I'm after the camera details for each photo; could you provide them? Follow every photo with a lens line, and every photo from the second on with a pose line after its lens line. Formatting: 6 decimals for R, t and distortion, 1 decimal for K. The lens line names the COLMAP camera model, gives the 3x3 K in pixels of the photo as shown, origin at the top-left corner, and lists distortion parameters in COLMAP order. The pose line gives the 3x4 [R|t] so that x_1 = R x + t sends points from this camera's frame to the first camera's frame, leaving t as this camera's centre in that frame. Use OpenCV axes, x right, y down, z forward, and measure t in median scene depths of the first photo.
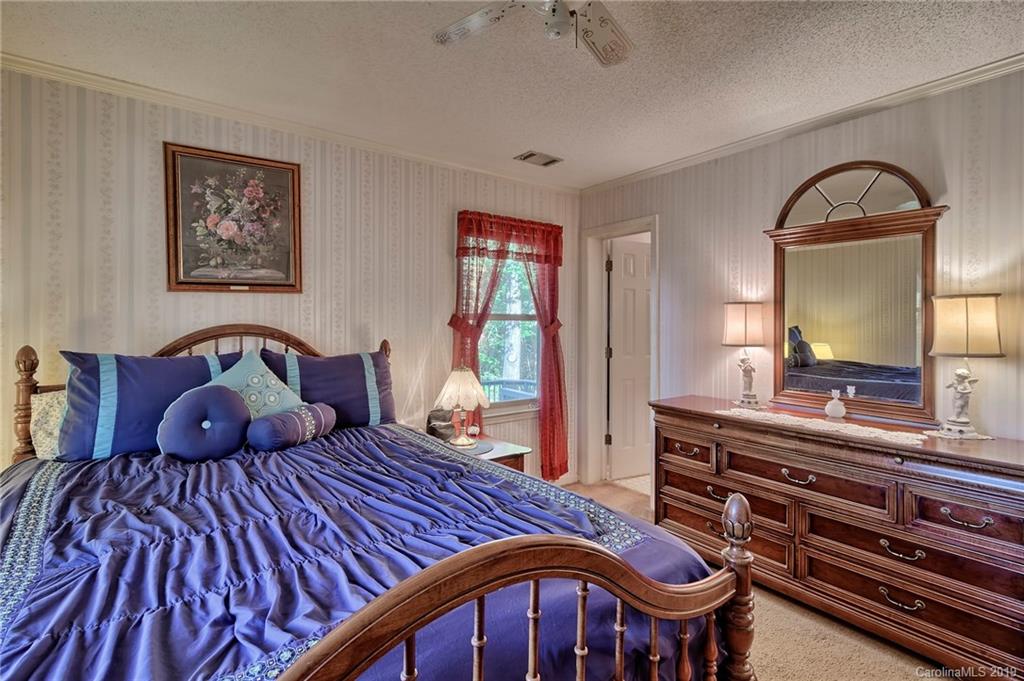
lens RADIAL K [[470.7, 0, 512.6], [0, 470.7, 324.4], [0, 0, 1]] dist [0.001567, 0.000333]
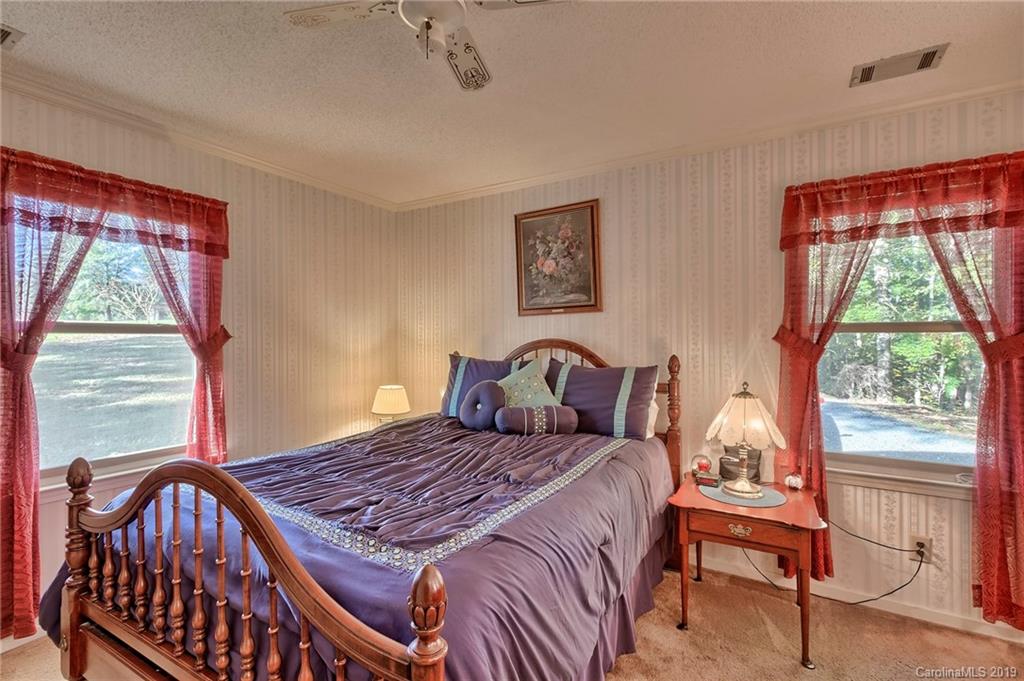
lens RADIAL K [[480.5, 0, 512.0], [0, 480.5, 340.5], [0, 0, 1]] dist [0.001178, 0.000512]
pose [[0.366071, -0.001191, -0.930586, 0.559148], [-0.000714, 0.999999, -0.001561, 0.005391], [0.930587, 0.001236, 0.366069, 0.382723]]
